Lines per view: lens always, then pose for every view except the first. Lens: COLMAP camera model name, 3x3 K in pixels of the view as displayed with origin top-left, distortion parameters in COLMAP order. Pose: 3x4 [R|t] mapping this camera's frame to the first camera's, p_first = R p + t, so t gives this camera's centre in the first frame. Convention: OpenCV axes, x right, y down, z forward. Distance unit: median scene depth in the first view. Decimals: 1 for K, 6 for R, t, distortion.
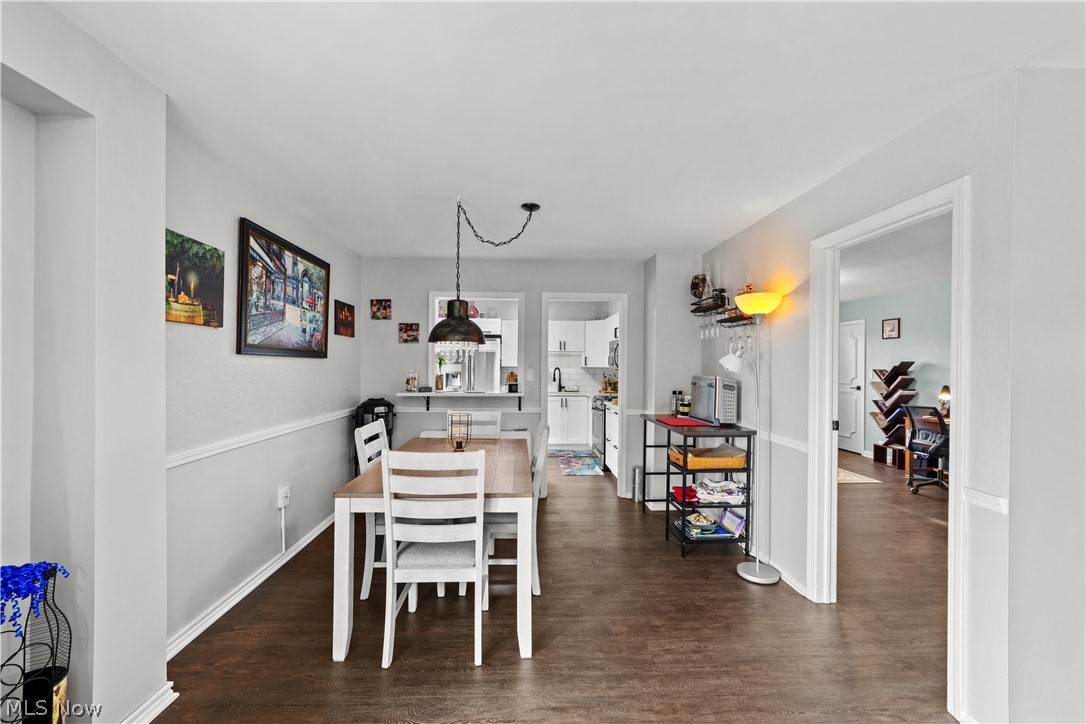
lens RADIAL K [[427.6, 0, 542.2], [0, 427.6, 365.2], [0, 0, 1]] dist [-0.011018, 0.000184]
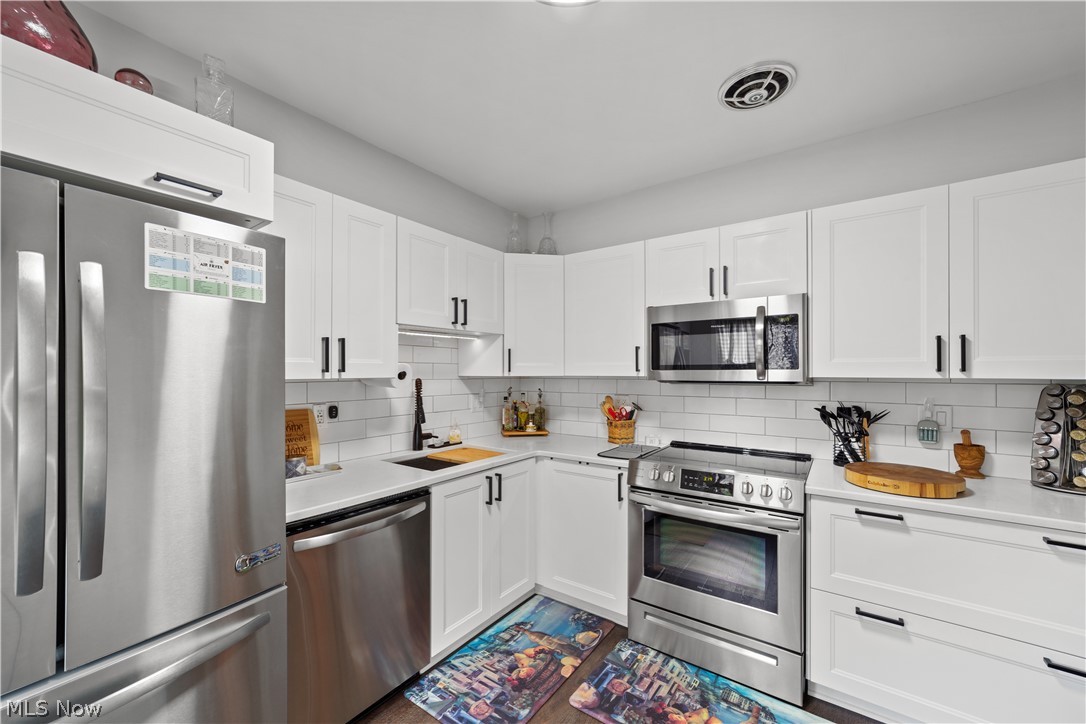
lens RADIAL K [[425.8, 0, 536.0], [0, 425.8, 369.4], [0, 0, 1]] dist [0.000855, 0.000496]
pose [[0.631608, -0.010000, 0.775223, -0.396179], [0.008996, 0.999944, 0.005570, -0.008148], [-0.775236, 0.003456, 0.631663, 1.720947]]
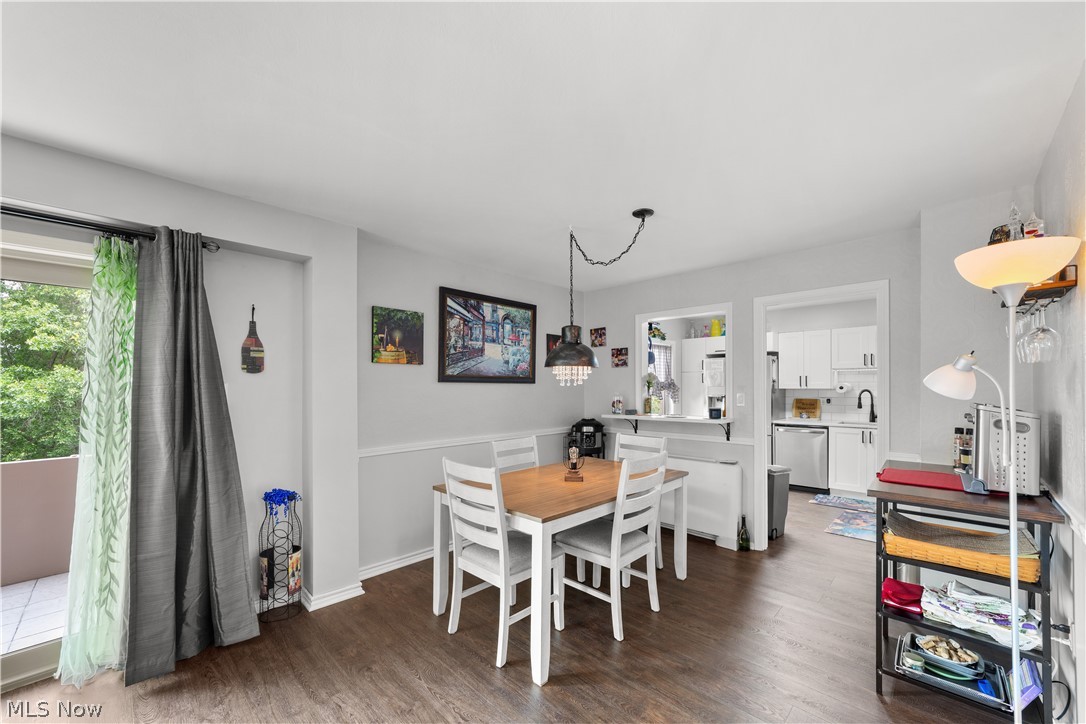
lens RADIAL K [[429.7, 0, 540.9], [0, 429.7, 384.4], [0, 0, 1]] dist [-0.006577, 0.000343]
pose [[0.681766, -0.014498, -0.731427, 0.448553], [0.008510, 0.999893, -0.011888, 0.000889], [0.731521, 0.001880, 0.681816, 0.206316]]
